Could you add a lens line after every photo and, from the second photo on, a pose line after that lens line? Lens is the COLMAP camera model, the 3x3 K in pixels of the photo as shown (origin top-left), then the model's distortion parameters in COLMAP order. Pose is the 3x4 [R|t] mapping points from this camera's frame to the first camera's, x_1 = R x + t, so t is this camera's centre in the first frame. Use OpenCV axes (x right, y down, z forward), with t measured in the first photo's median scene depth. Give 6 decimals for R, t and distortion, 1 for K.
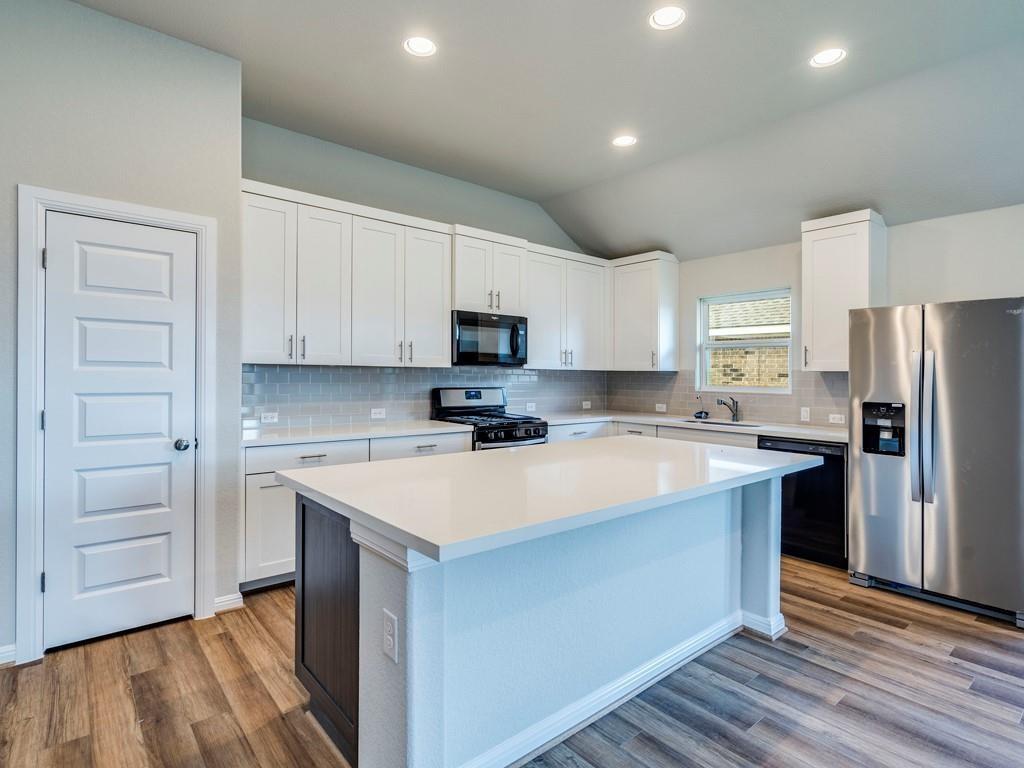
lens RADIAL K [[527.2, 0, 515.0], [0, 527.2, 383.1], [0, 0, 1]] dist [-0.005917, 0.000001]
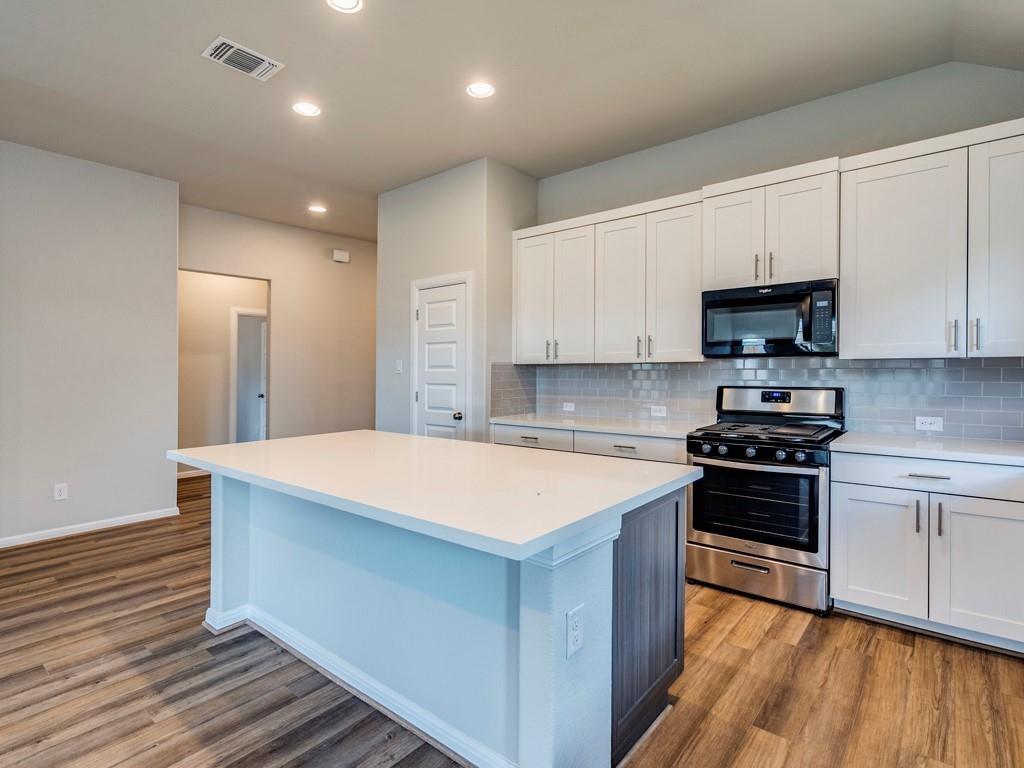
lens RADIAL K [[525.6, 0, 517.7], [0, 525.6, 376.6], [0, 0, 1]] dist [0.002286, -0.001642]
pose [[0.189331, 0.000205, -0.981913, 0.622803], [-0.007377, 0.999972, -0.001213, -0.002728], [0.981886, 0.007474, 0.189327, 0.548986]]
